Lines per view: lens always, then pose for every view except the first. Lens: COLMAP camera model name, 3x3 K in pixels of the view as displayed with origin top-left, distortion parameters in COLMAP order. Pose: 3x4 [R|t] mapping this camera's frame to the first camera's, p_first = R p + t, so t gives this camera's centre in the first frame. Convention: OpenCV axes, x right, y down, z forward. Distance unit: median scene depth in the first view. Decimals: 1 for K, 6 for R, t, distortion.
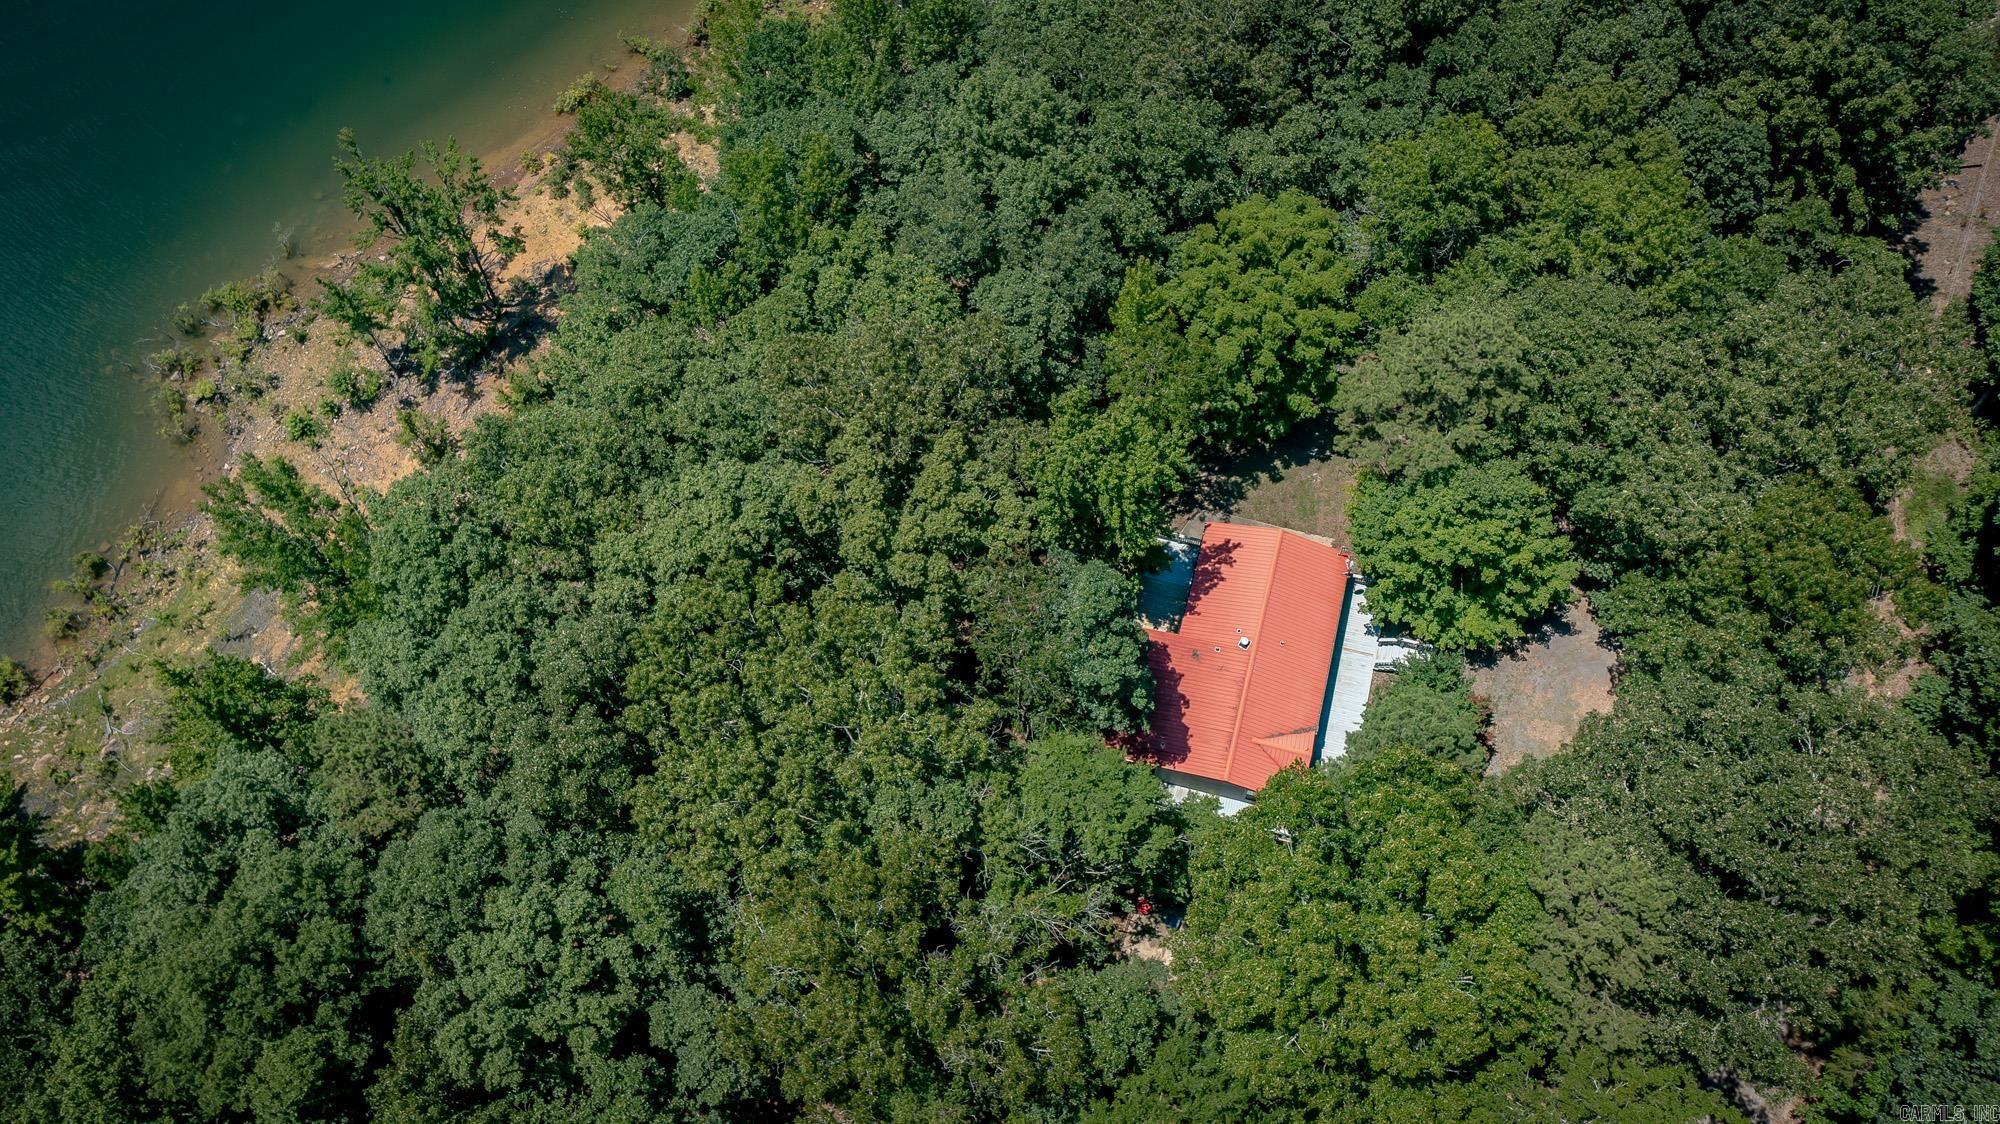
lens RADIAL K [[1618.7, 0, 998.0], [0, 1618.7, 564.4], [0, 0, 1]] dist [0.001907, 0.011603]
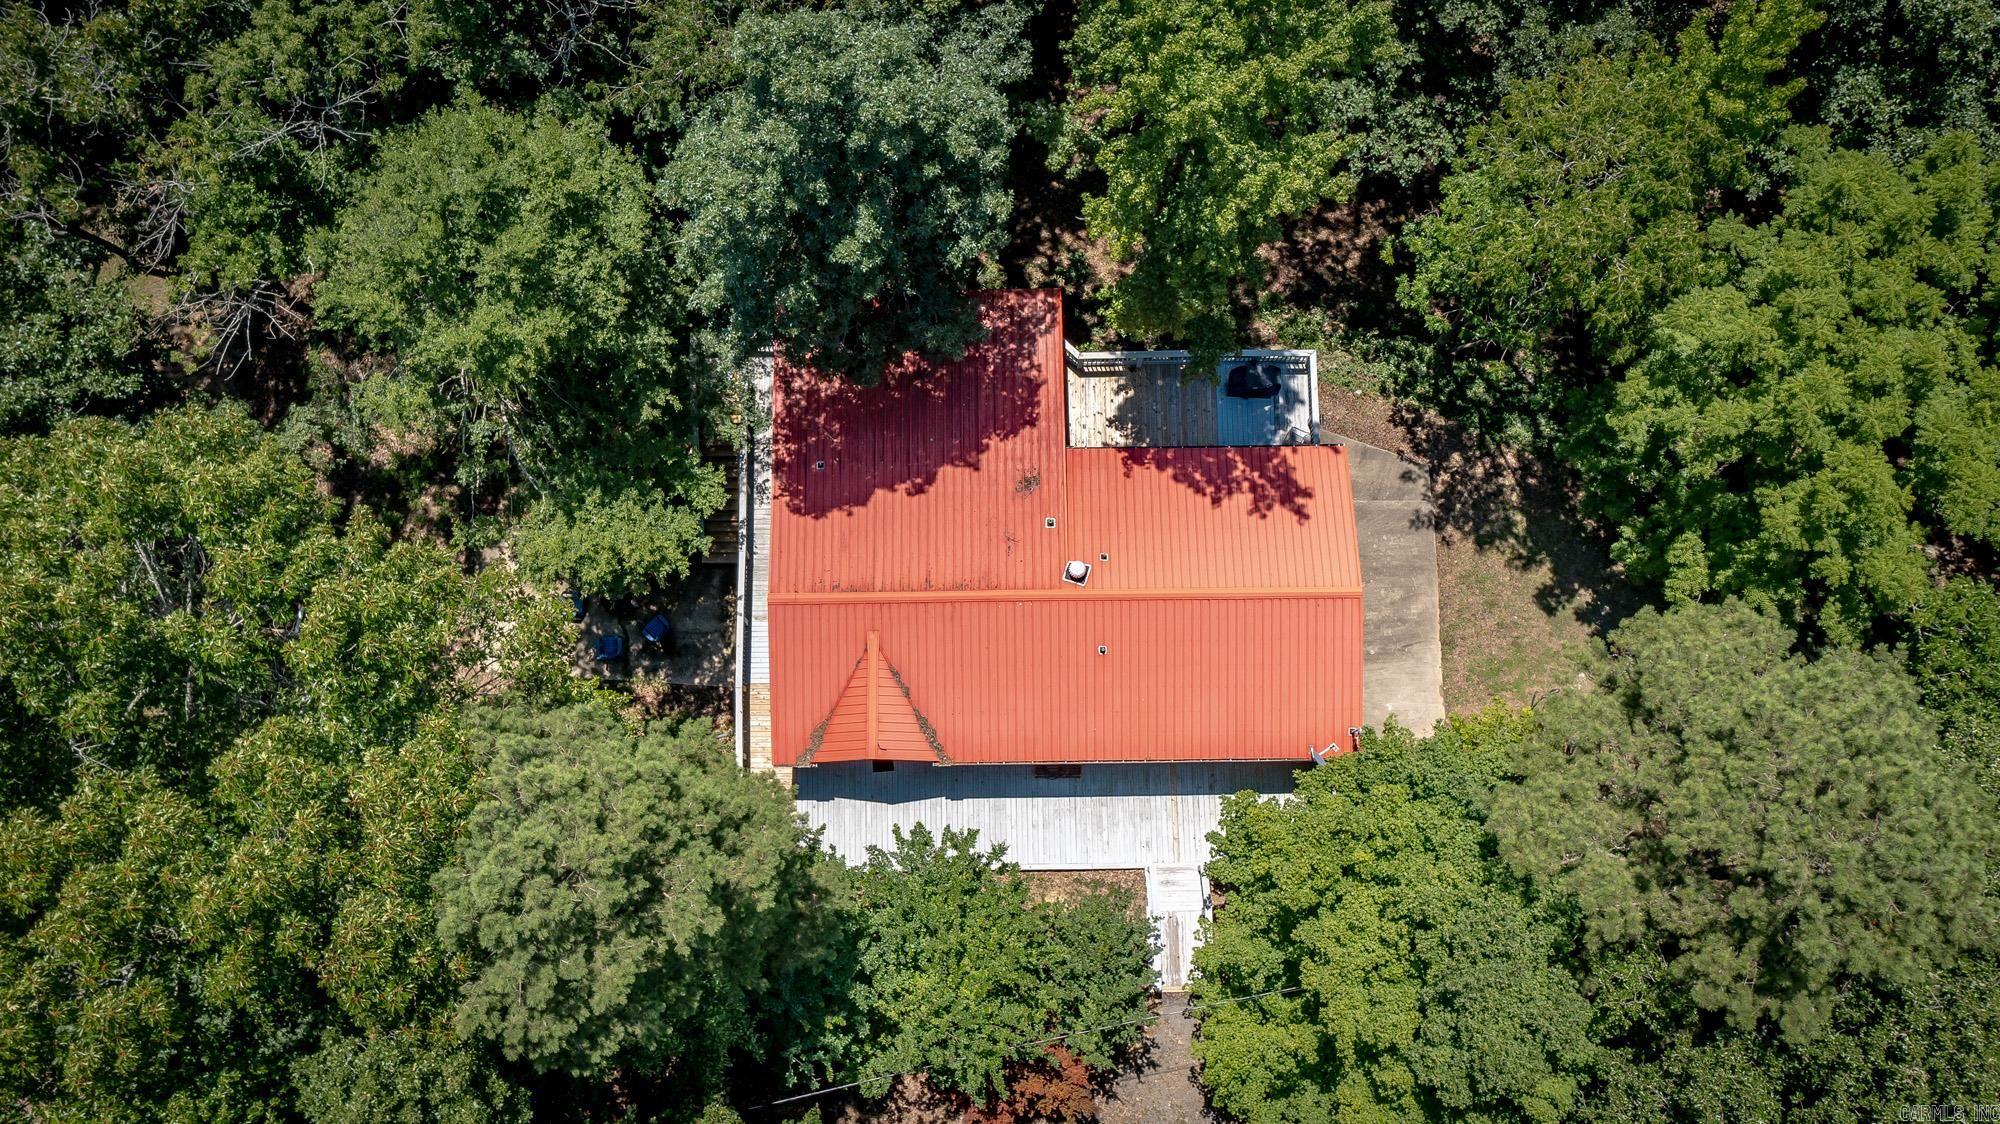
lens RADIAL K [[1618.7, 0, 1005.7], [0, 1618.7, 567.8], [0, 0, 1]] dist [0.001907, 0.011603]
pose [[0.270062, 0.945037, -0.184314, 0.209219], [-0.856389, 0.323254, 0.402621, -0.112447], [0.440072, 0.049111, 0.896618, 0.506481]]
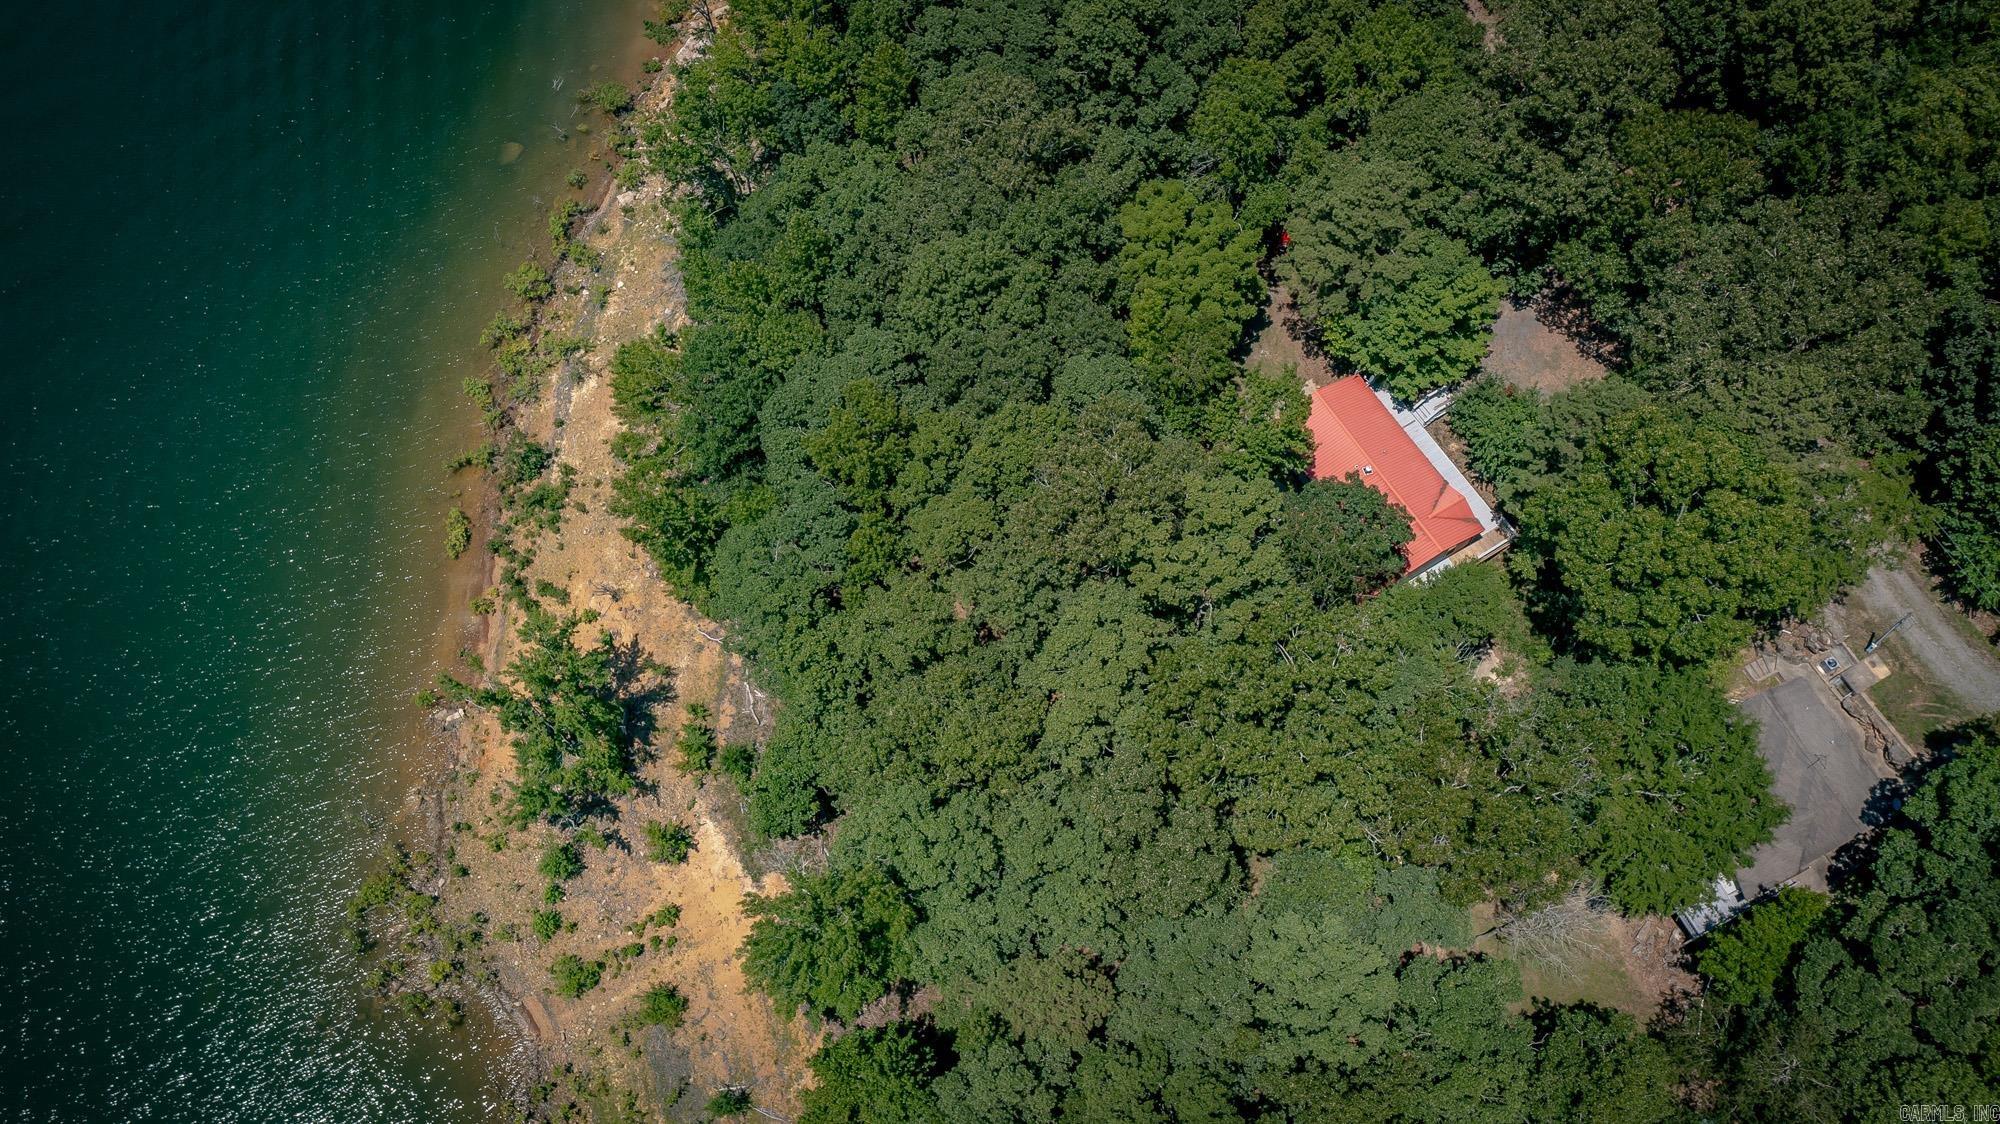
lens RADIAL K [[1618.7, 0, 1001.4], [0, 1618.7, 564.4], [0, 0, 1]] dist [0.001907, 0.011603]
pose [[0.691534, -0.656013, 0.302370, -0.446727], [0.653282, 0.746603, 0.125721, -0.227658], [-0.308225, 0.110593, 0.944863, -0.125022]]
